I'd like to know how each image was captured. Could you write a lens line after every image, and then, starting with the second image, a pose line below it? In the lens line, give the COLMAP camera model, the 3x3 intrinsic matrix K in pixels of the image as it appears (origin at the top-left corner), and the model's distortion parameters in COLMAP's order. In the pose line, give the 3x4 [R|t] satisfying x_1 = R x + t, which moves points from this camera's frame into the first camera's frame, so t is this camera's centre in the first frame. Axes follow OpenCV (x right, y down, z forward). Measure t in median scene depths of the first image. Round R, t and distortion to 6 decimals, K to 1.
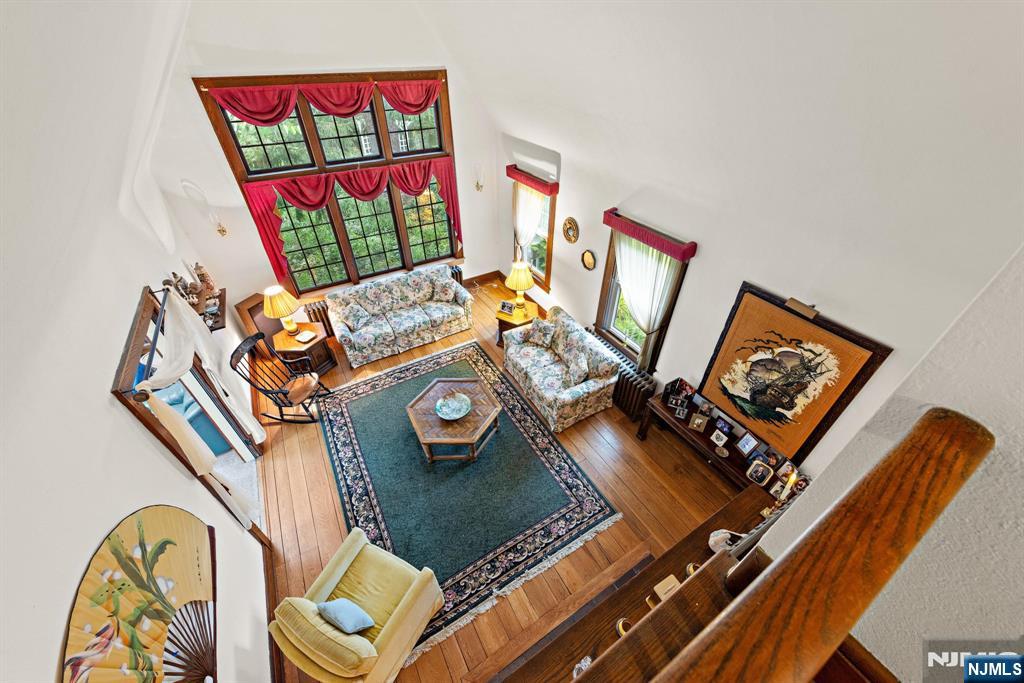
lens RADIAL K [[379.6, 0, 518.0], [0, 379.6, 337.9], [0, 0, 1]] dist [0.001308, -0.000055]
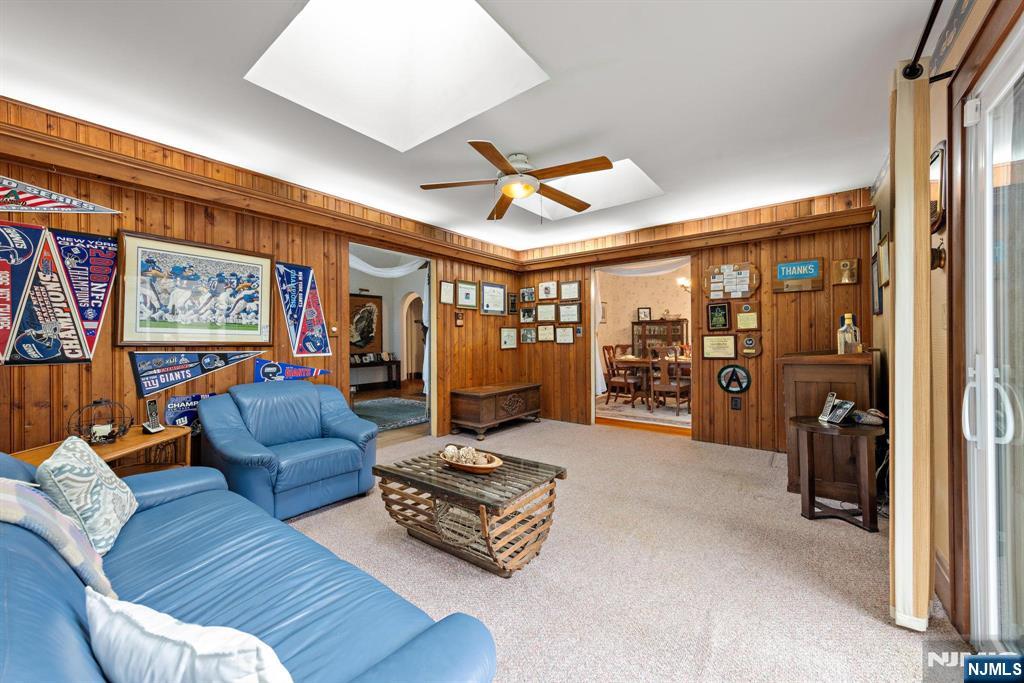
lens RADIAL K [[387.2, 0, 512.0], [0, 387.2, 340.6], [0, 0, 1]] dist [0.003053, 0.000158]
pose [[-0.361555, -0.003037, 0.932346, -1.401388], [0.588316, 0.775033, 0.230669, 0.116163], [-0.723299, 0.631913, -0.278430, 0.693912]]
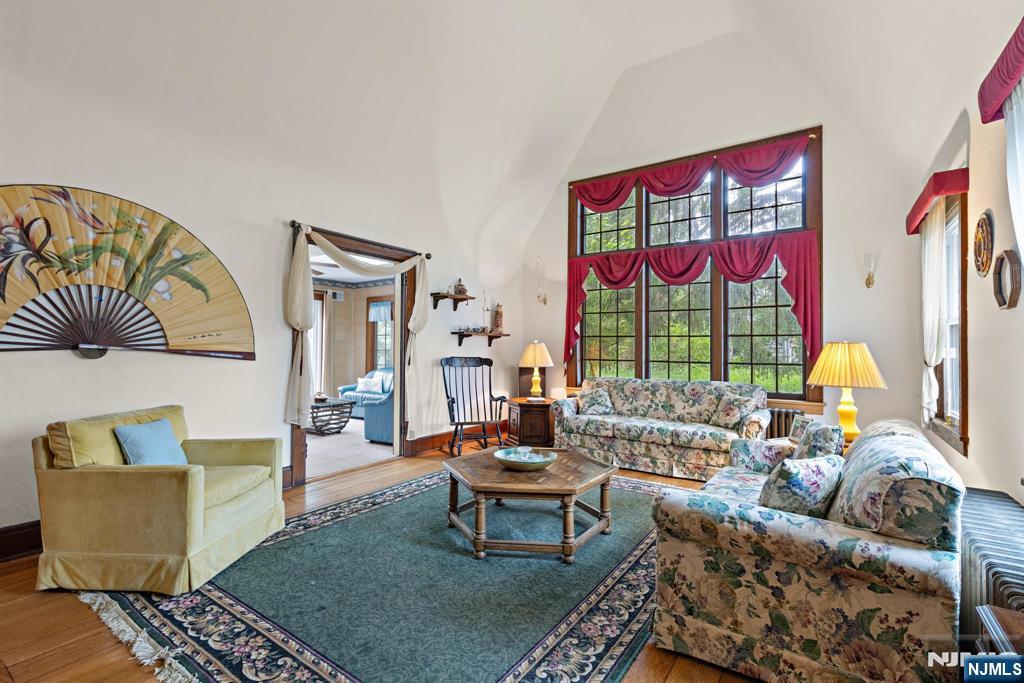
lens RADIAL K [[456.8, 0, 517.0], [0, 456.8, 339.3], [0, 0, 1]] dist [0.000944, 0.000076]
pose [[0.411861, -0.021450, -0.910994, 0.380721], [-0.572267, 0.771905, -0.276898, 0.208759], [0.709141, 0.635375, 0.305643, 0.588814]]
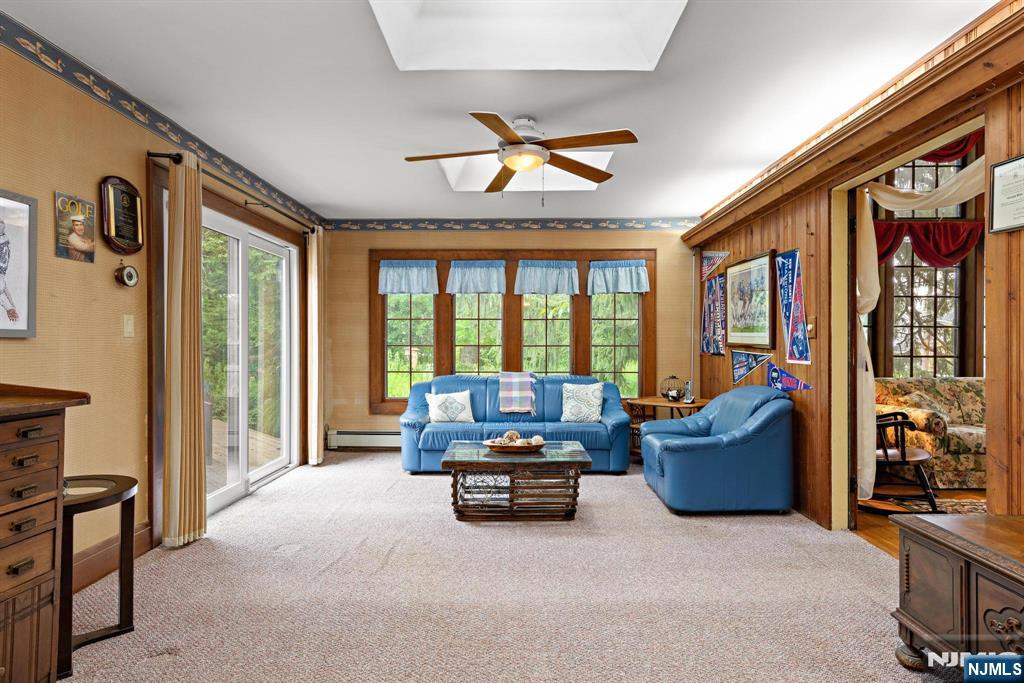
lens RADIAL K [[534.8, 0, 510.0], [0, 534.8, 336.1], [0, 0, 1]] dist [0.007651, 0.000634]
pose [[0.842229, -0.005404, -0.539092, -0.581735], [-0.335065, 0.778126, -0.531274, 0.574389], [0.422352, 0.628085, 0.653550, 0.114378]]
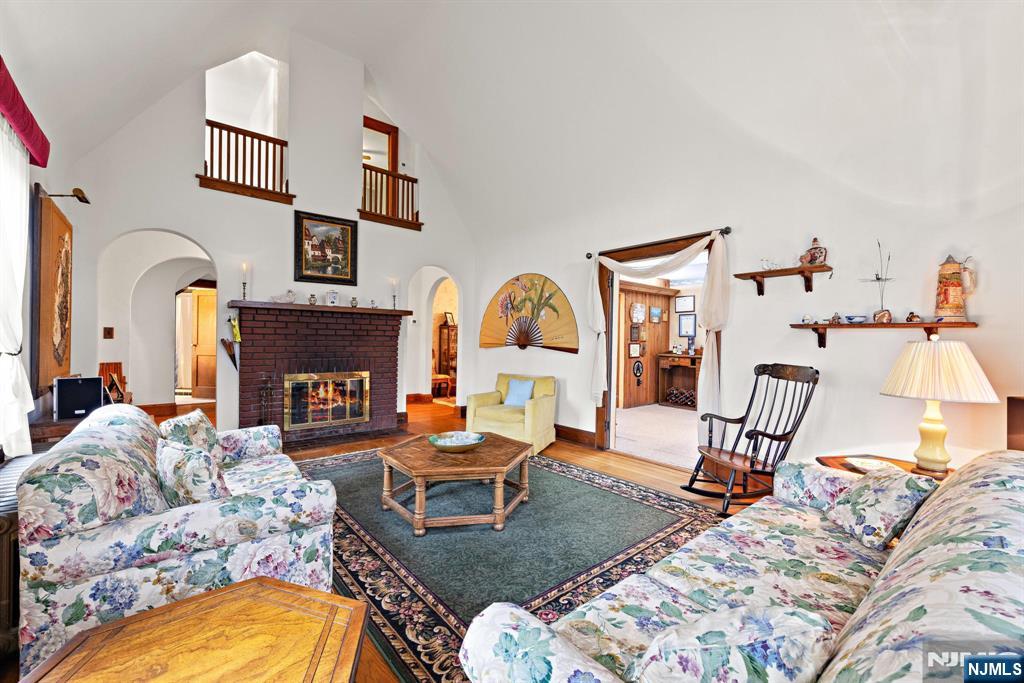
lens RADIAL K [[422.3, 0, 519.1], [0, 422.3, 341.9], [0, 0, 1]] dist [-0.001996, -0.000044]
pose [[-0.986501, -0.017625, -0.162806, -0.134531], [-0.115823, 0.777920, 0.617597, -0.343773], [0.115765, 0.628116, -0.769460, 1.261877]]
